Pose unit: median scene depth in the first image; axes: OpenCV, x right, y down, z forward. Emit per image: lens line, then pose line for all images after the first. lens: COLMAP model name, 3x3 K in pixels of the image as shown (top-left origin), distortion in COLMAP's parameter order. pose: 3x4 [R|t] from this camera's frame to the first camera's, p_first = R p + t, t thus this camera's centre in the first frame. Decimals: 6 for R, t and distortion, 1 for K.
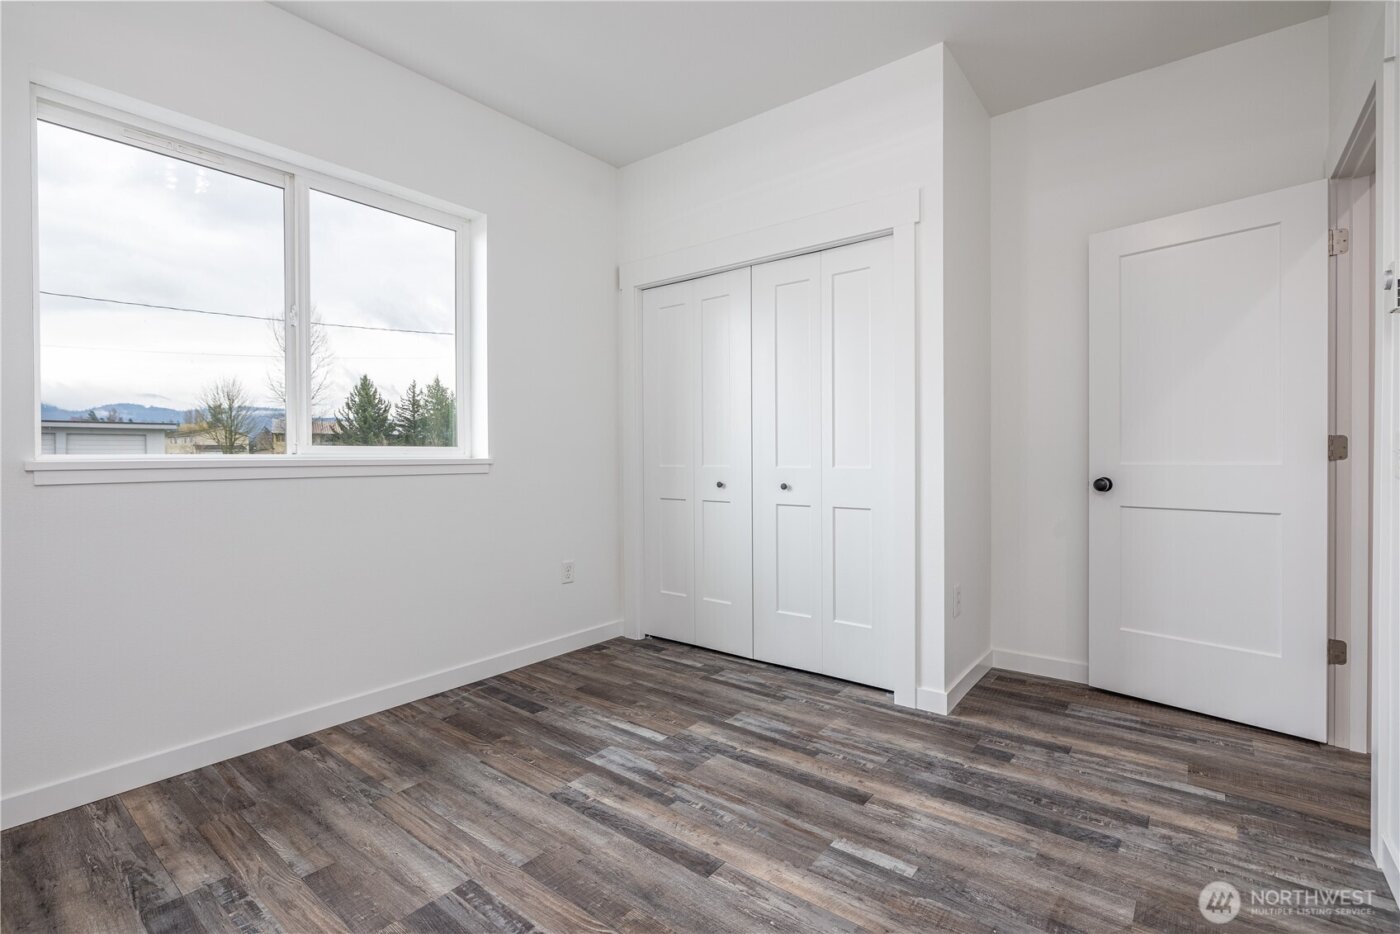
lens RADIAL K [[631.1, 0, 702.4], [0, 631.1, 438.2], [0, 0, 1]] dist [-0.008688, 0.002228]
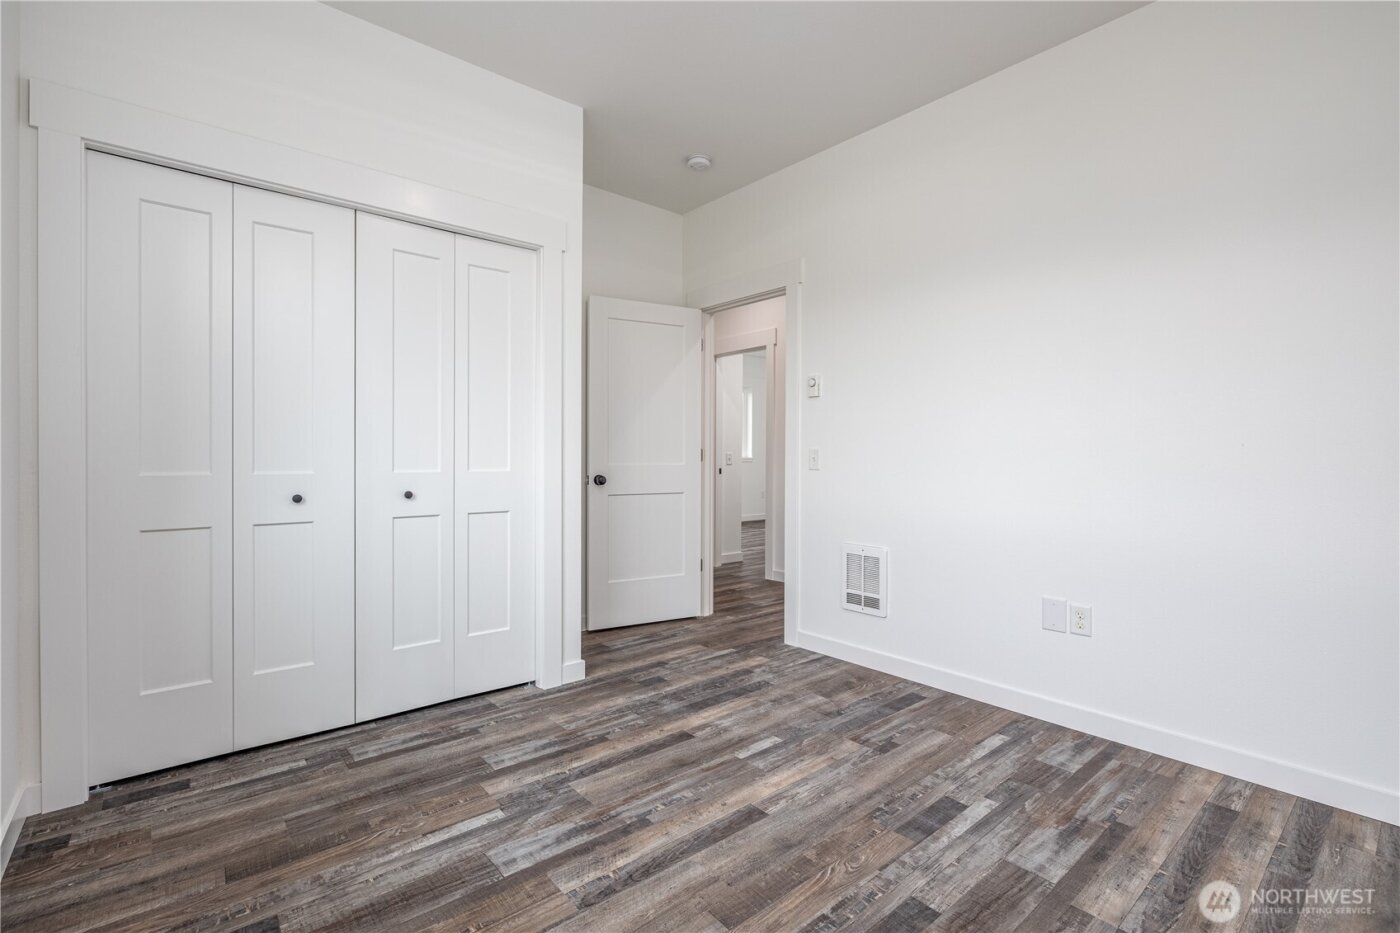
lens RADIAL K [[631.1, 0, 690.0], [0, 631.1, 467.8], [0, 0, 1]] dist [-0.008688, 0.002228]
pose [[0.211909, -0.007593, 0.977260, -0.791419], [-0.030543, 0.999430, 0.014388, 0.019442], [-0.976812, -0.032897, 0.211556, 0.611040]]
